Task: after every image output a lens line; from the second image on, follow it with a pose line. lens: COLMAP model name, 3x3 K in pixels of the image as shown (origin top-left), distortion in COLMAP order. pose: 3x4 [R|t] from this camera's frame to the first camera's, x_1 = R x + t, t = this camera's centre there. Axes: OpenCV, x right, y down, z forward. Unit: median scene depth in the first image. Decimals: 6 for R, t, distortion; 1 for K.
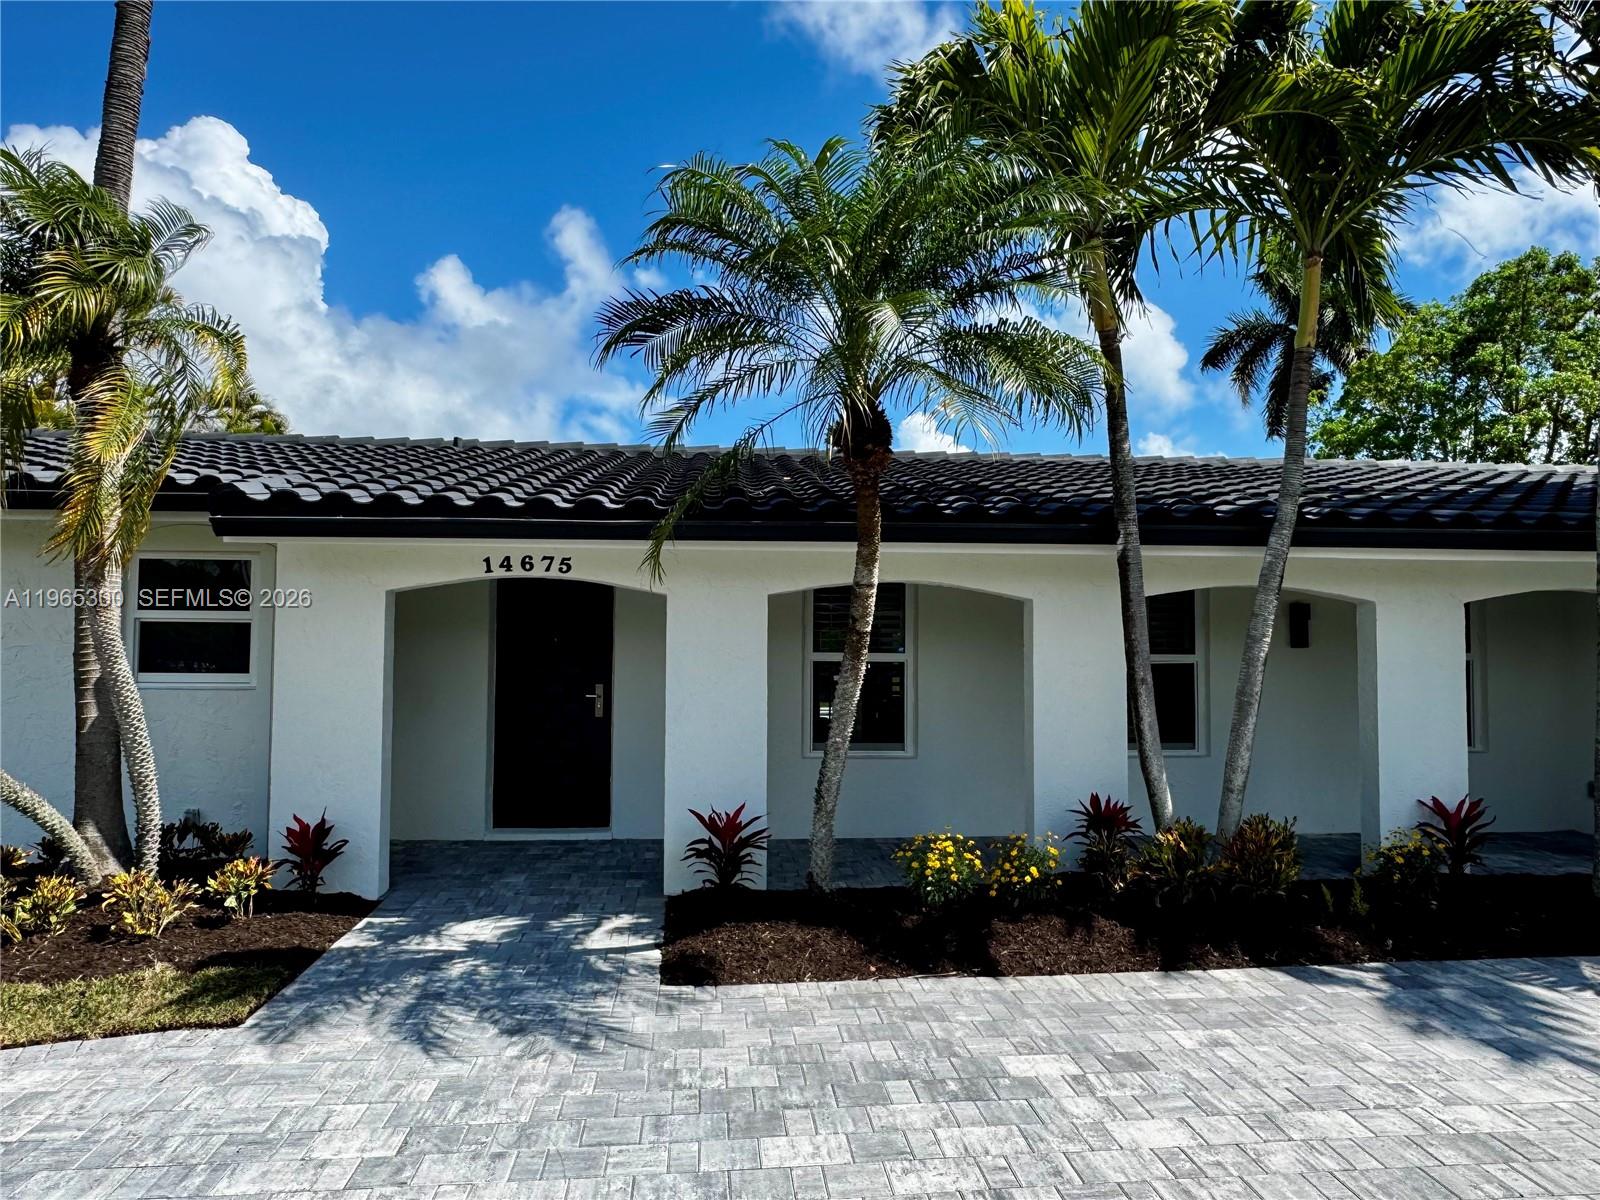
lens RADIAL K [[1221.9, 0, 803.0], [0, 1221.9, 594.7], [0, 0, 1]] dist [0.008965, 0.000485]
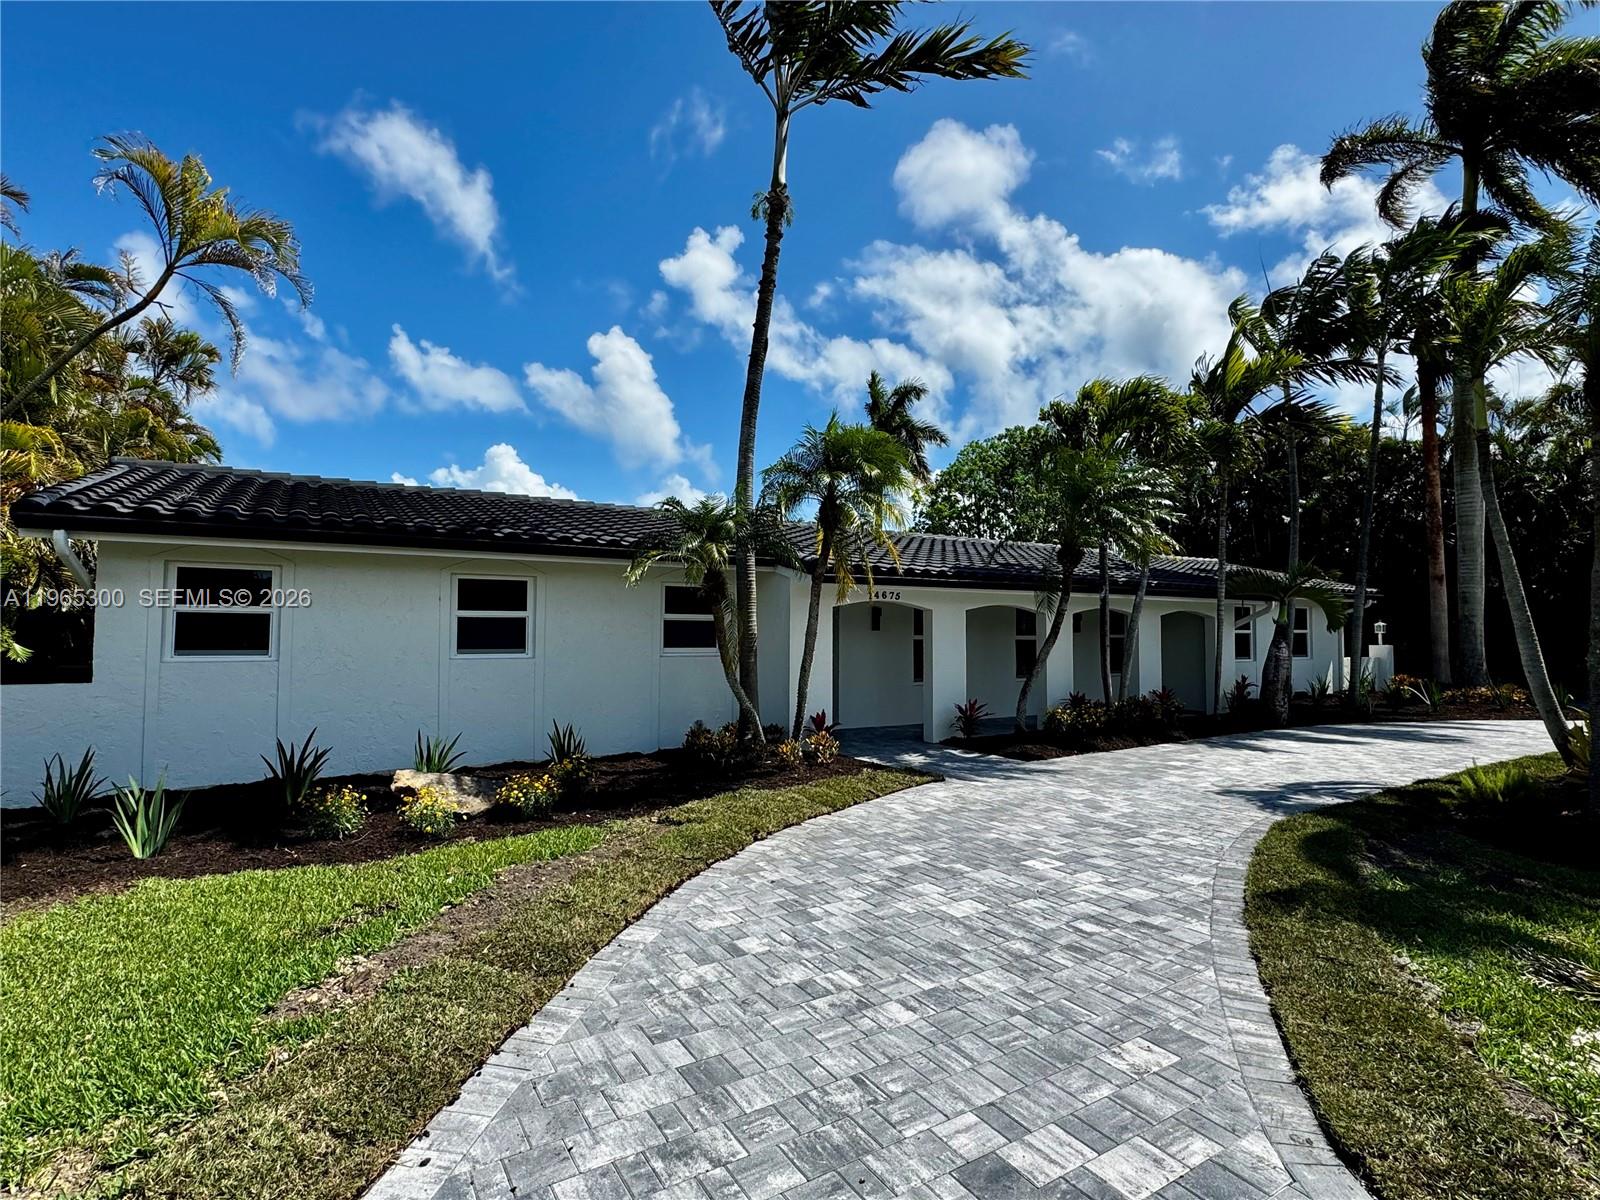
lens RADIAL K [[819.6, 0, 825.5], [0, 819.6, 607.7], [0, 0, 1]] dist [0.018796, 0.004597]
pose [[0.878155, 0.011939, 0.478226, -0.925195], [-0.019114, 0.999766, 0.010140, -0.014003], [-0.477993, -0.018046, 0.878178, -0.233509]]
